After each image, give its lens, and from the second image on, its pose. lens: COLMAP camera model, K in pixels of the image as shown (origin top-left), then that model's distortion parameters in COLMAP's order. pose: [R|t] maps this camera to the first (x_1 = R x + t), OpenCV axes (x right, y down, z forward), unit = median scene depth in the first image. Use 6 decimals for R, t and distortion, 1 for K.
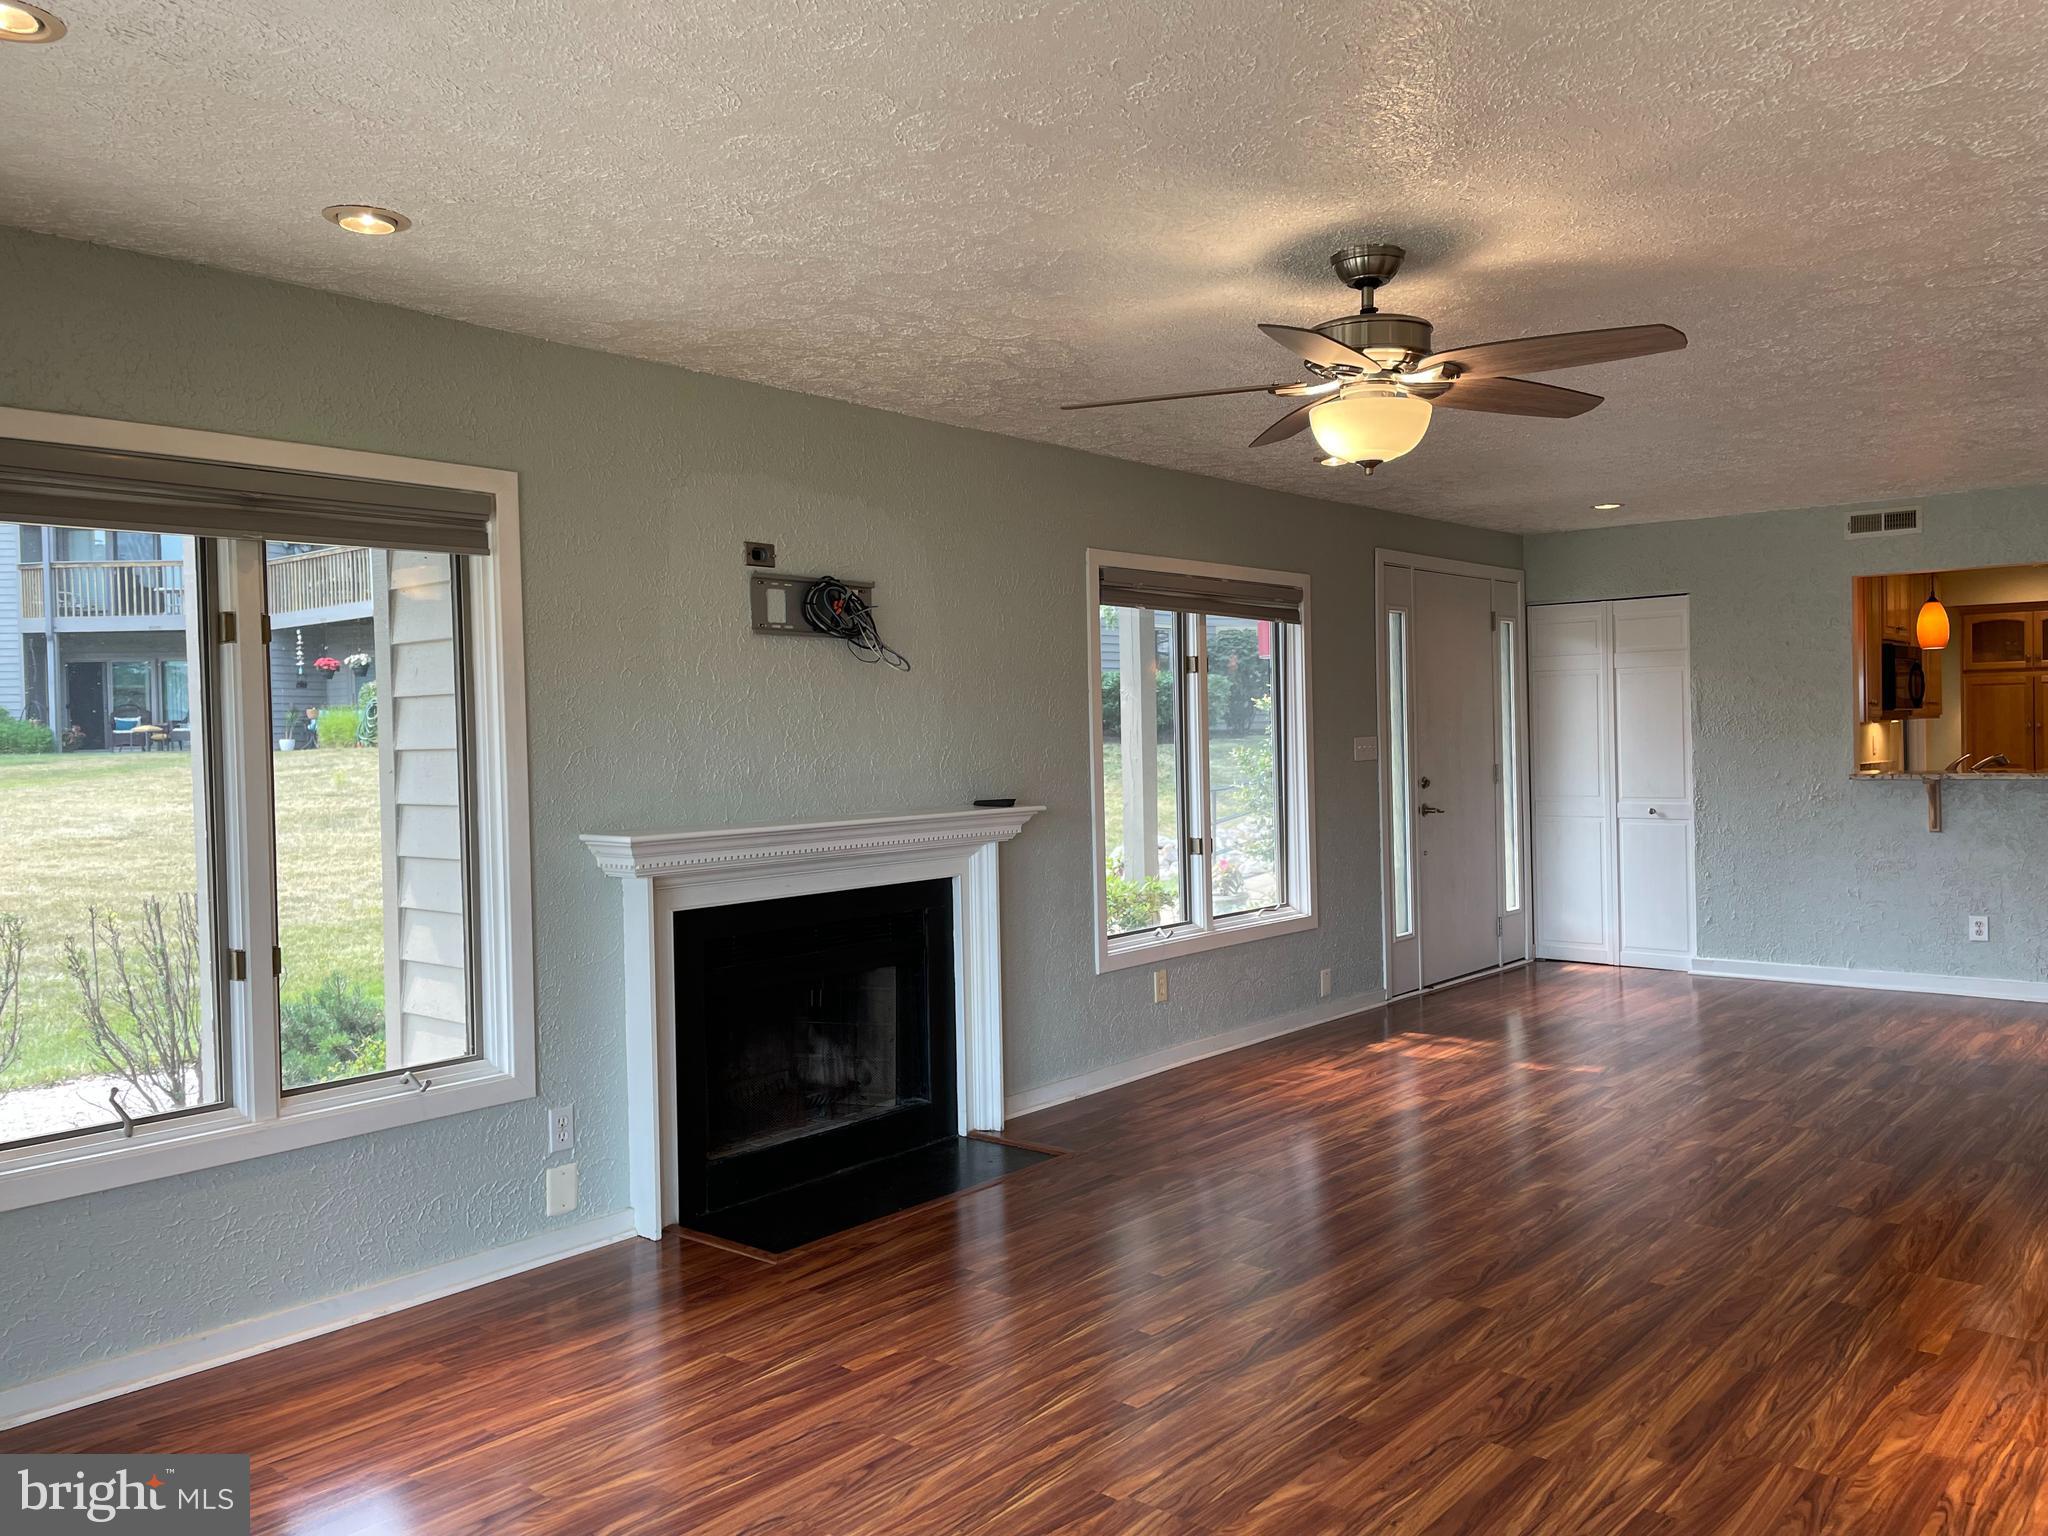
lens RADIAL K [[1549.9, 0, 1038.7], [0, 1549.9, 757.5], [0, 0, 1]] dist [0.110583, -0.136419]
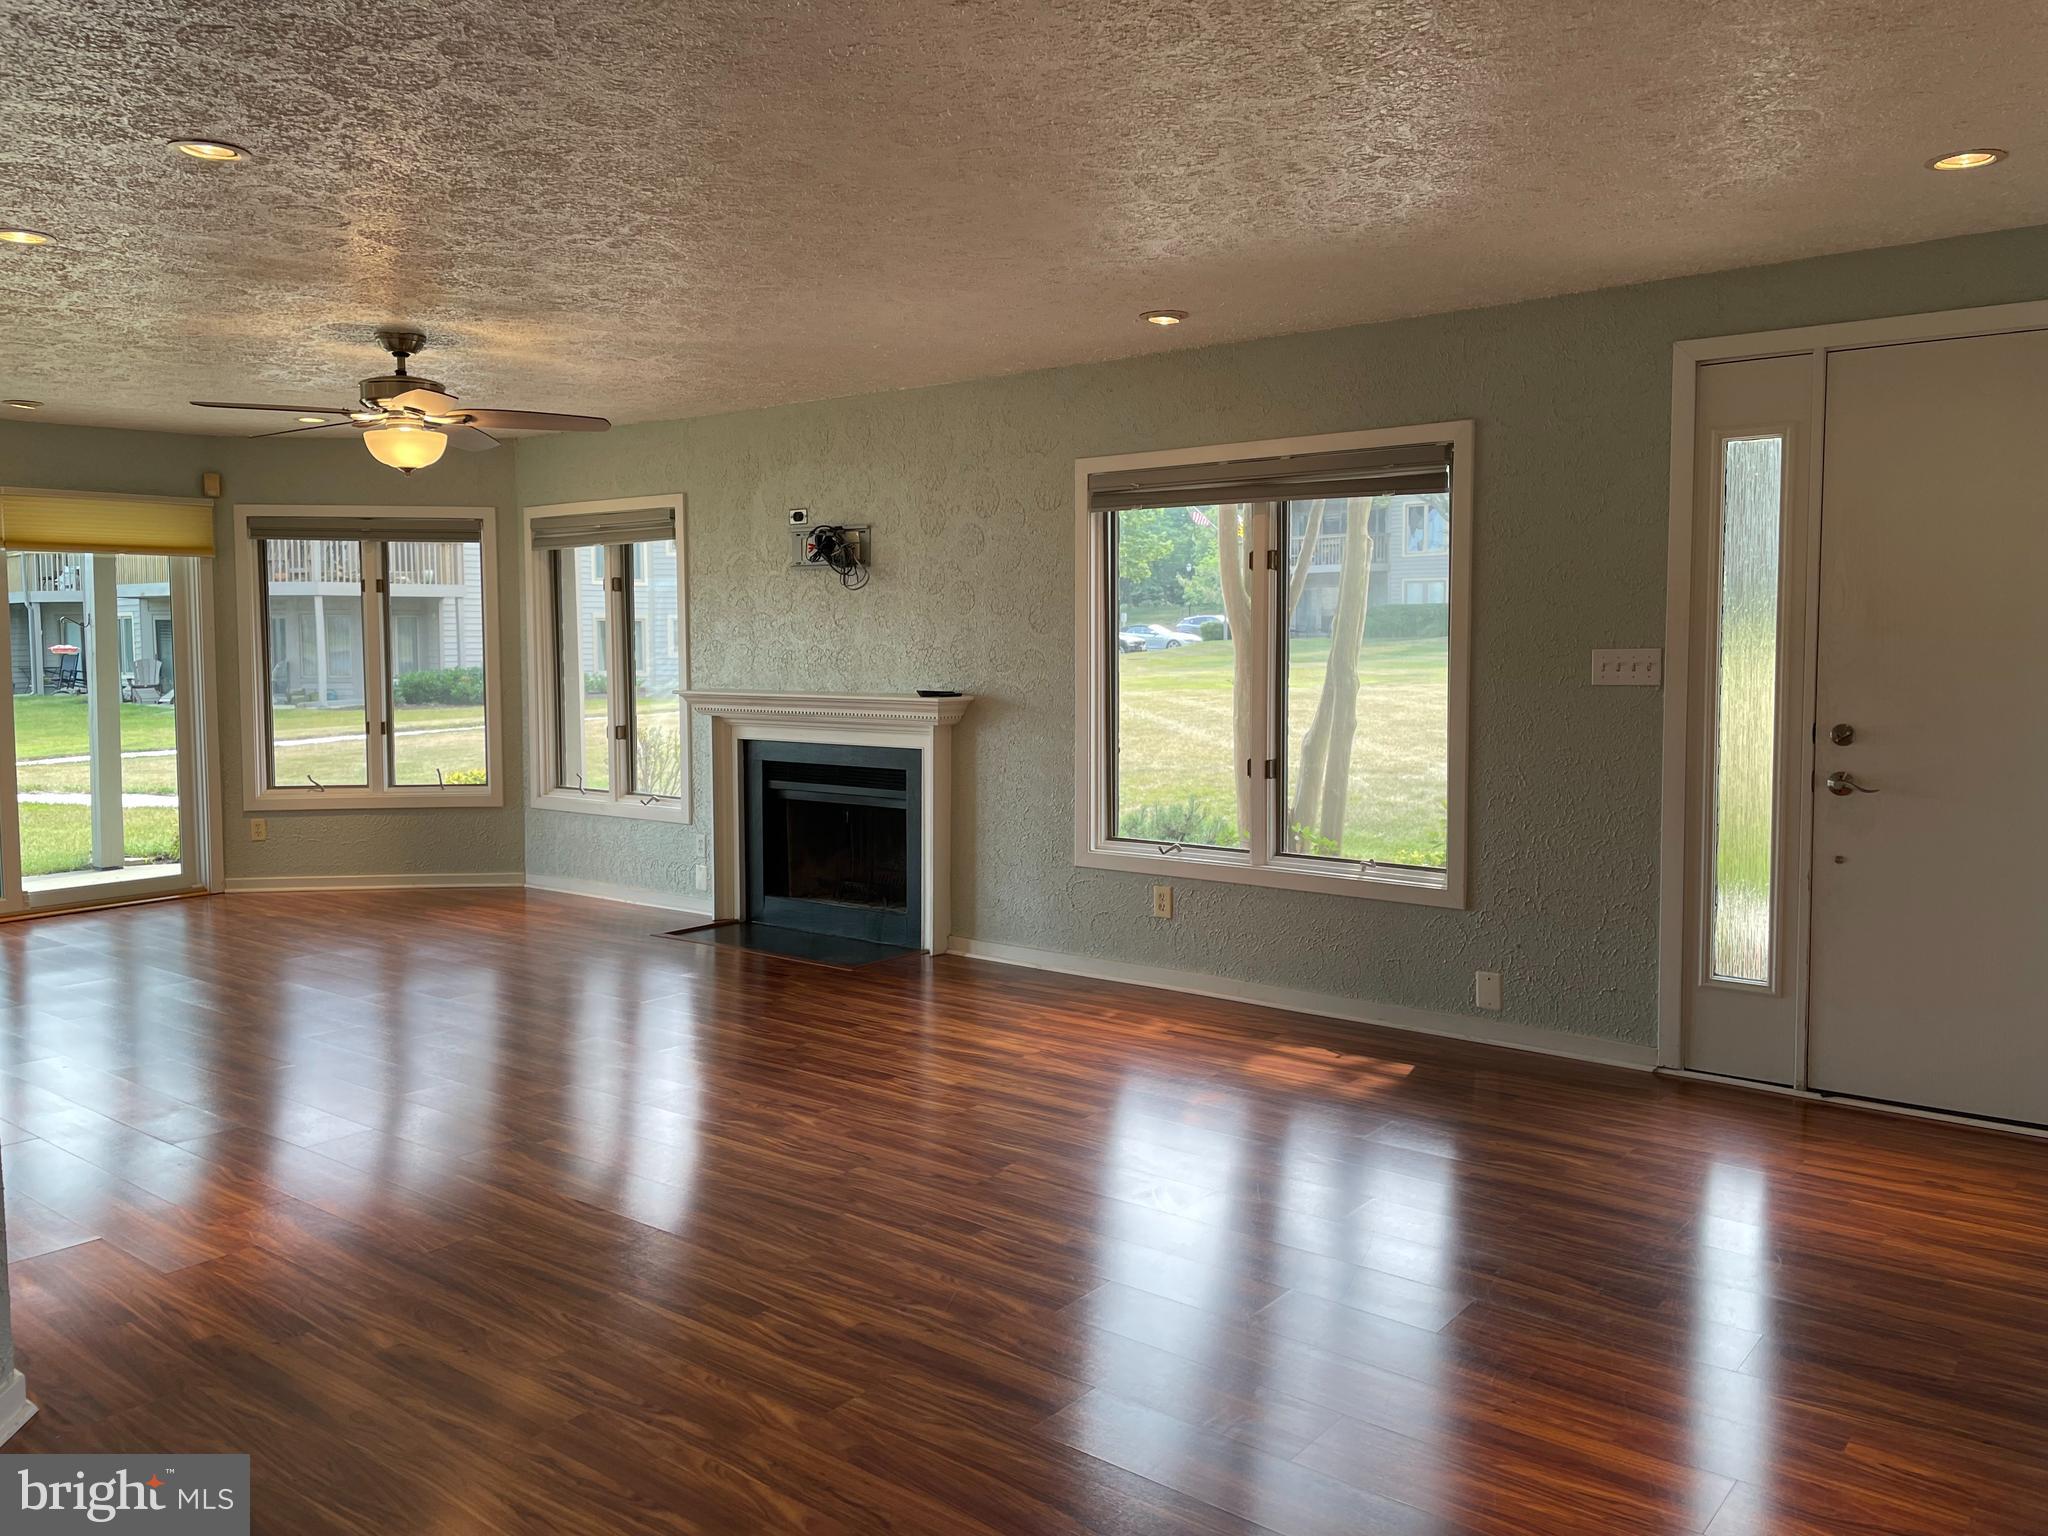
lens RADIAL K [[1553.3, 0, 1032.7], [0, 1553.3, 735.5], [0, 0, 1]] dist [0.110515, -0.139141]
pose [[0.033098, 0.084510, -0.995873, 1.261015], [-0.010647, 0.996392, 0.084200, -0.044310], [0.999395, 0.007816, 0.033879, 1.089054]]
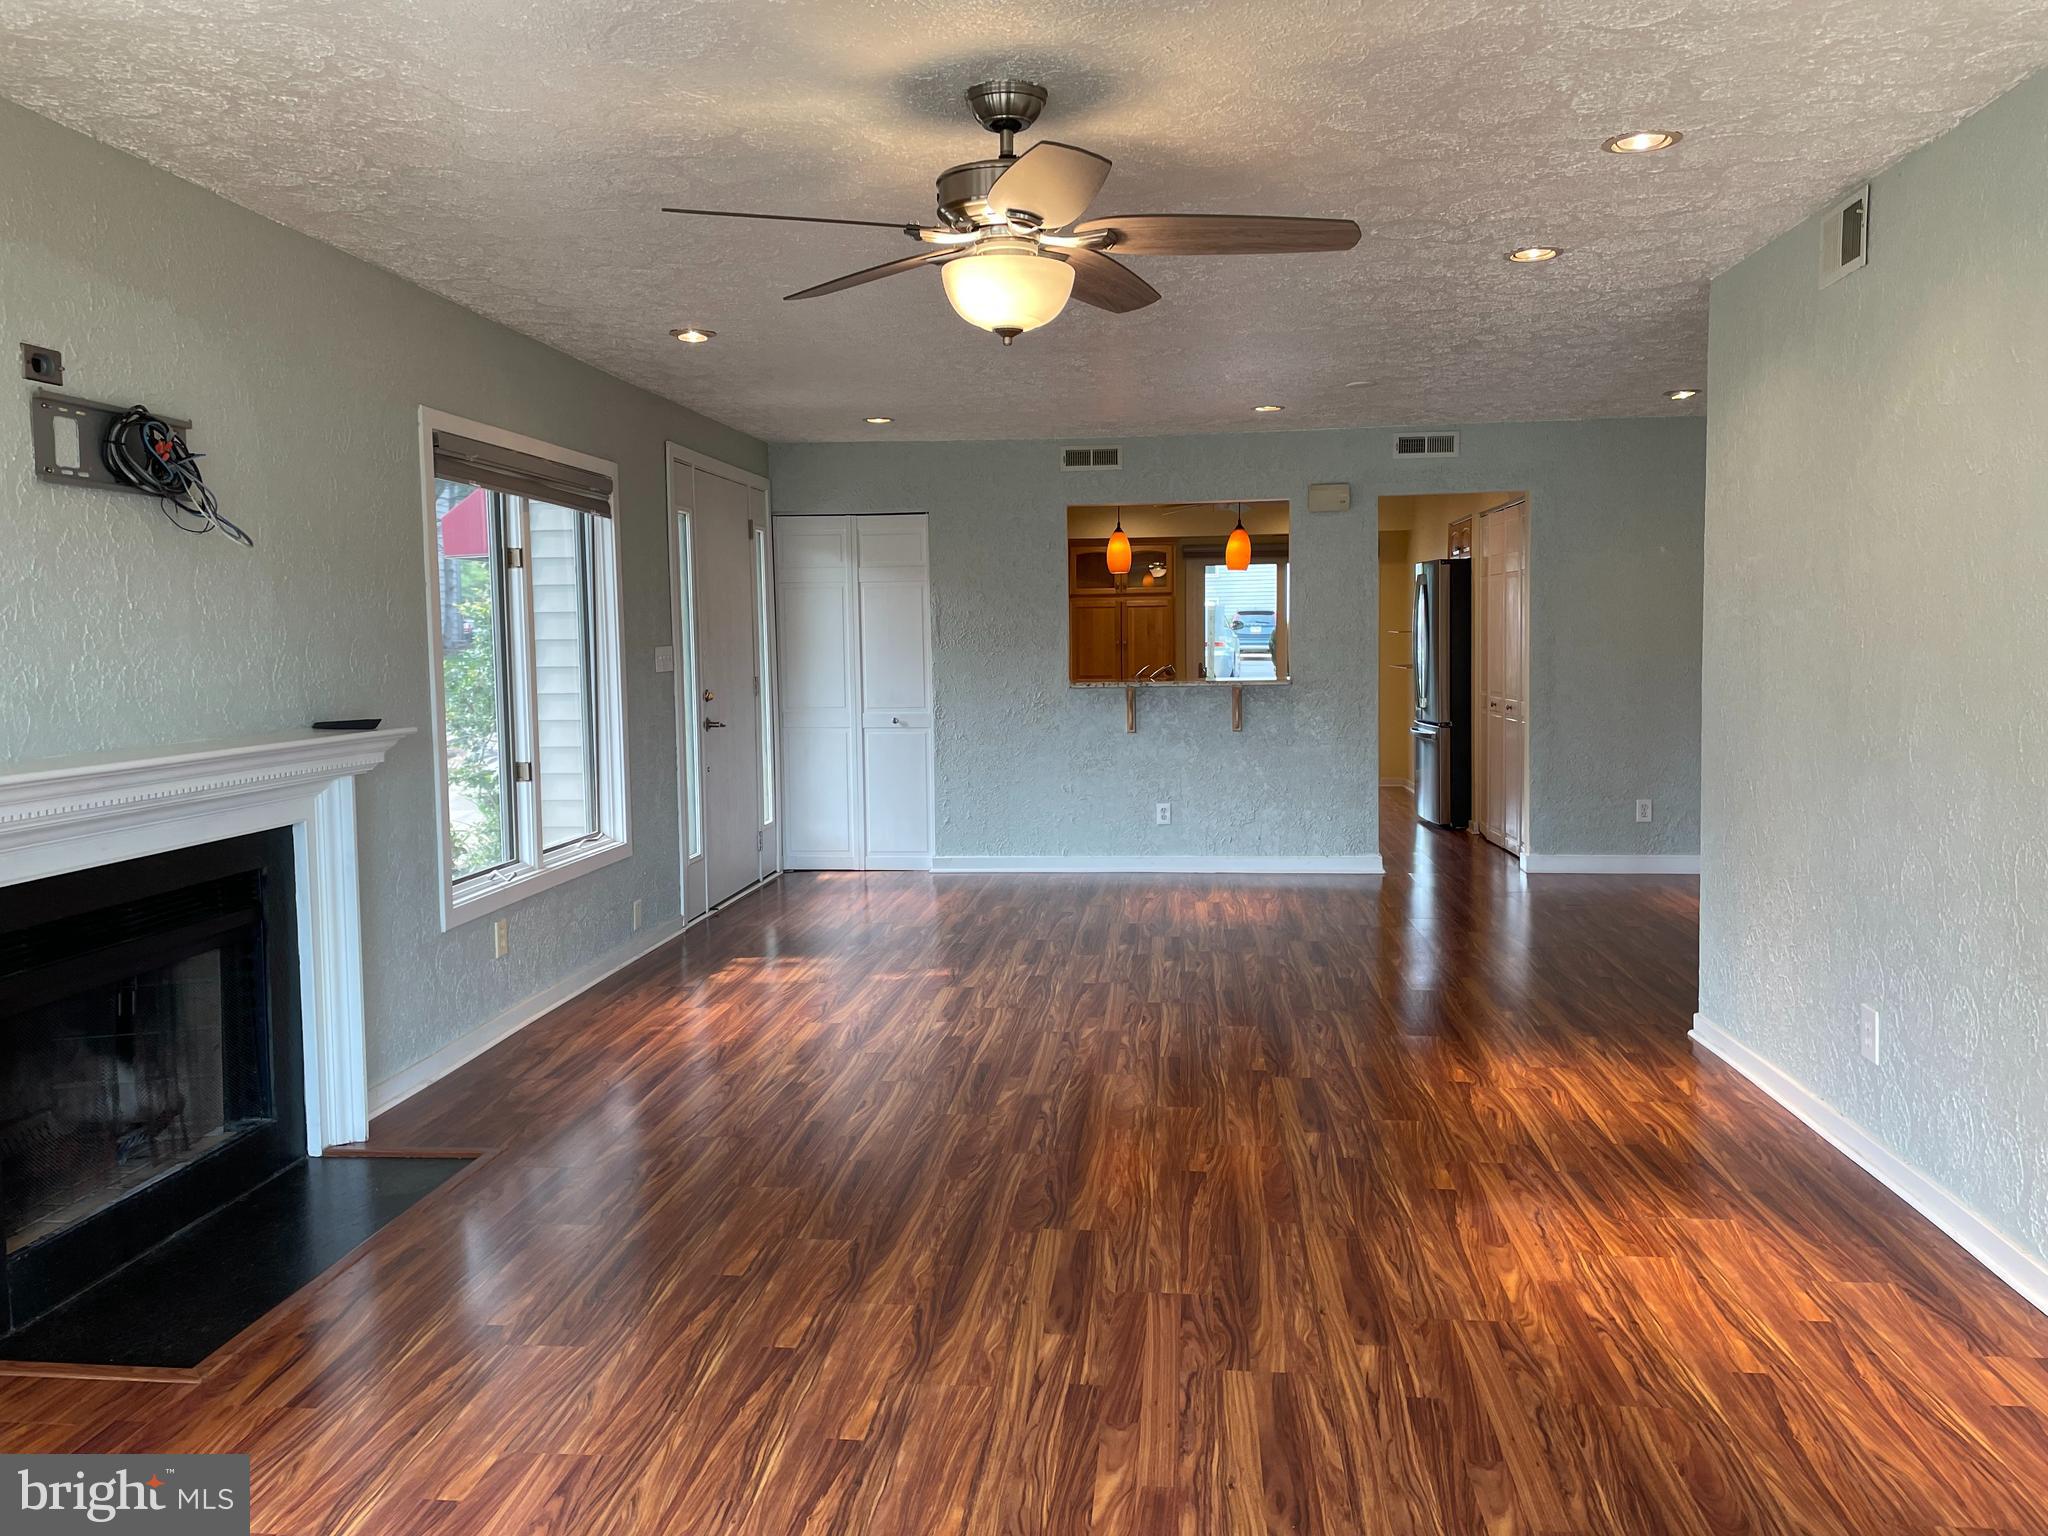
lens RADIAL K [[1543.3, 0, 1024.7], [0, 1543.3, 753.3], [0, 0, 1]] dist [0.083106, -0.106636]
pose [[0.823760, -0.033080, 0.565973, -0.201801], [0.004148, 0.998621, 0.052330, 0.004014], [-0.566923, -0.040760, 0.822762, 0.177438]]
